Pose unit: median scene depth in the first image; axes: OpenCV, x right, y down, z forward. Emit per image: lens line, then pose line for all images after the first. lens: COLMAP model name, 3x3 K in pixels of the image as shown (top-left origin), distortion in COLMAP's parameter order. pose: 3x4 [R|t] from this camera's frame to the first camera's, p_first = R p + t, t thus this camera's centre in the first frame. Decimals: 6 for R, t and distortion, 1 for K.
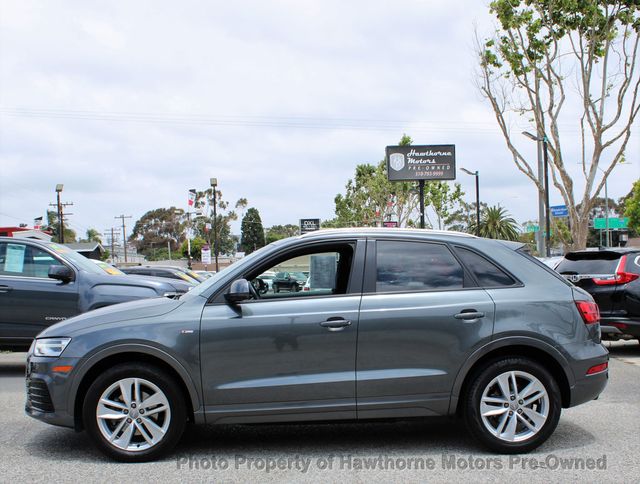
lens RADIAL K [[781.4, 0, 317.9], [0, 781.4, 240.1], [0, 0, 1]] dist [-0.066156, 0.000000]
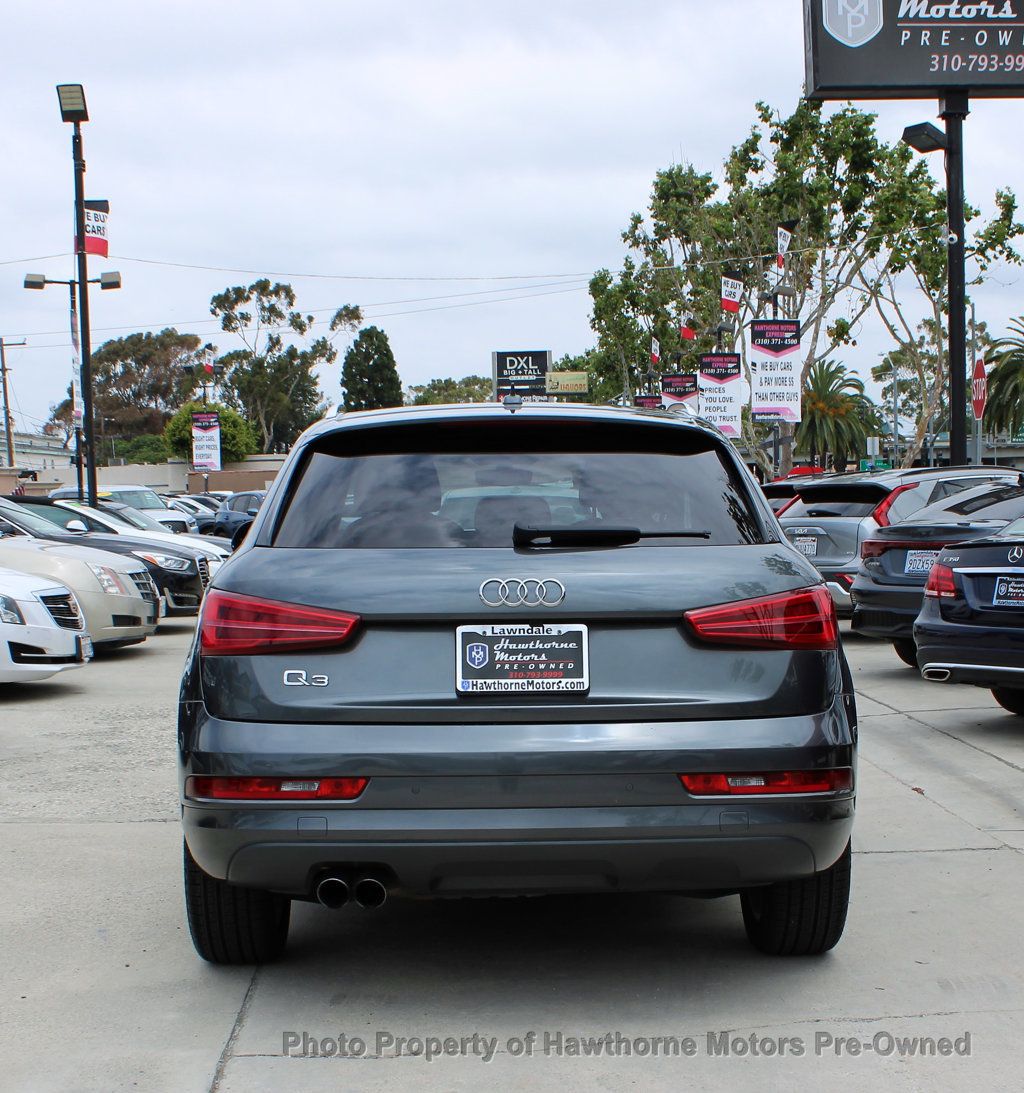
lens RADIAL K [[1909.0, 0, 520.3], [0, 1909.0, 554.7], [0, 0, 1]] dist [-0.129348, 0.000000]
pose [[0.999871, 0.003051, -0.015752, 0.003442], [-0.001949, 0.997578, 0.069527, 0.005914], [0.015926, -0.069487, 0.997456, 0.115468]]
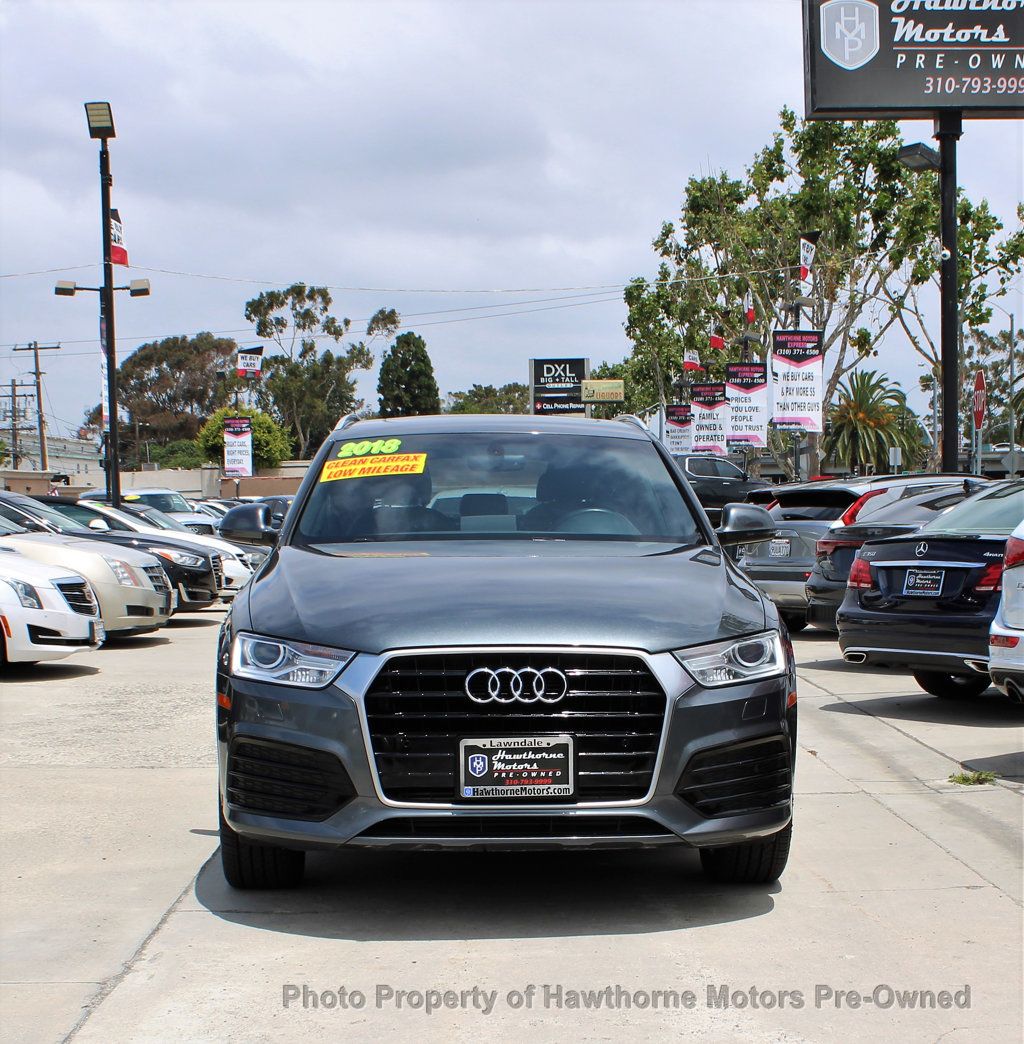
lens RADIAL K [[1948.1, 0, 512.1], [0, 1948.1, 555.8], [0, 0, 1]] dist [-0.147032, 0.000000]
pose [[0.999072, 0.012414, -0.041239, 0.006601], [-0.009729, 0.997858, 0.064685, 0.006001], [0.041954, -0.064224, 0.997053, 0.106674]]
